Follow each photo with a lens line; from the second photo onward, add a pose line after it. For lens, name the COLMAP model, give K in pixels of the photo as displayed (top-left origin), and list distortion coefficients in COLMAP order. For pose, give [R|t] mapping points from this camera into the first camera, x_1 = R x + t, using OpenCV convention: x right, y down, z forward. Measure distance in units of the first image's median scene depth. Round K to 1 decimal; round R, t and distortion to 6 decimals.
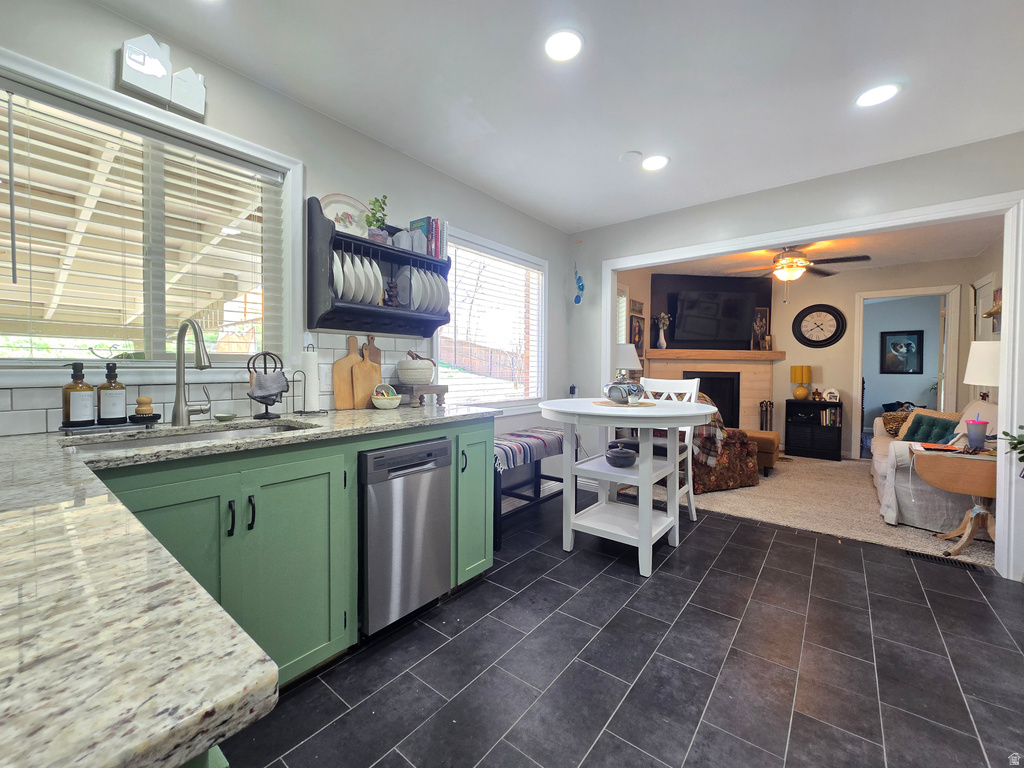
lens RADIAL K [[420.1, 0, 506.0], [0, 420.1, 375.5], [0, 0, 1]] dist [-0.003387, -0.000184]
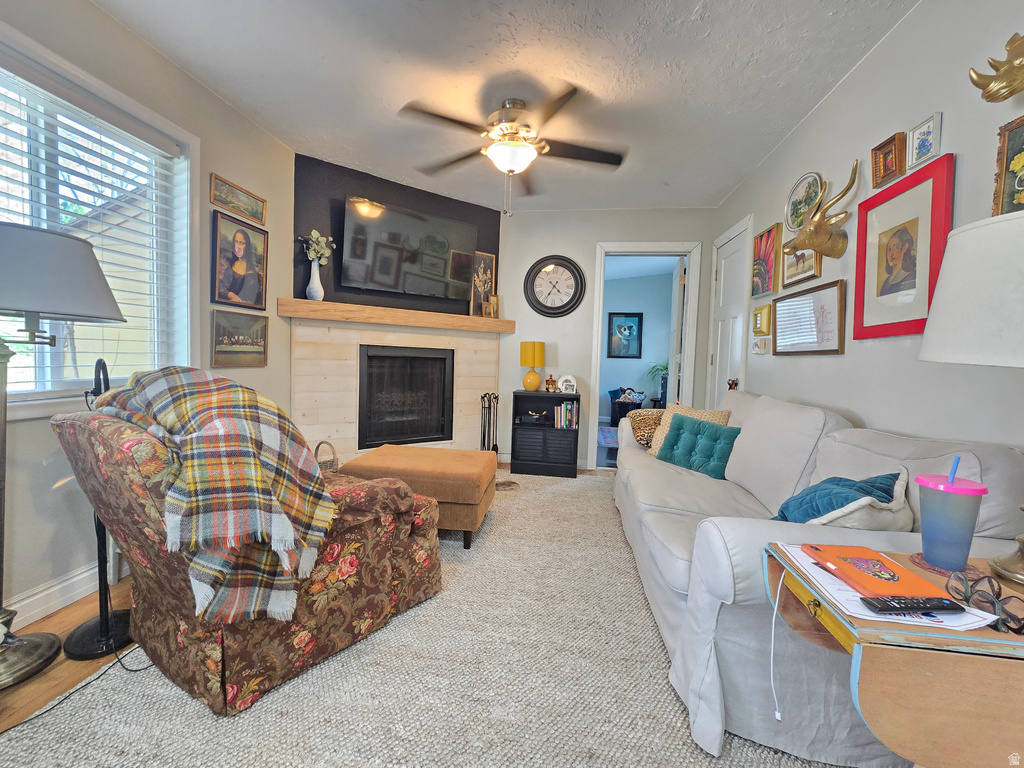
lens RADIAL K [[420.1, 0, 506.0], [0, 420.1, 375.5], [0, 0, 1]] dist [-0.003387, -0.000184]
pose [[0.863035, -0.004616, 0.505123, 0.331197], [-0.013917, 0.999361, 0.032911, 0.010952], [-0.504953, -0.035434, 0.862419, 0.444937]]
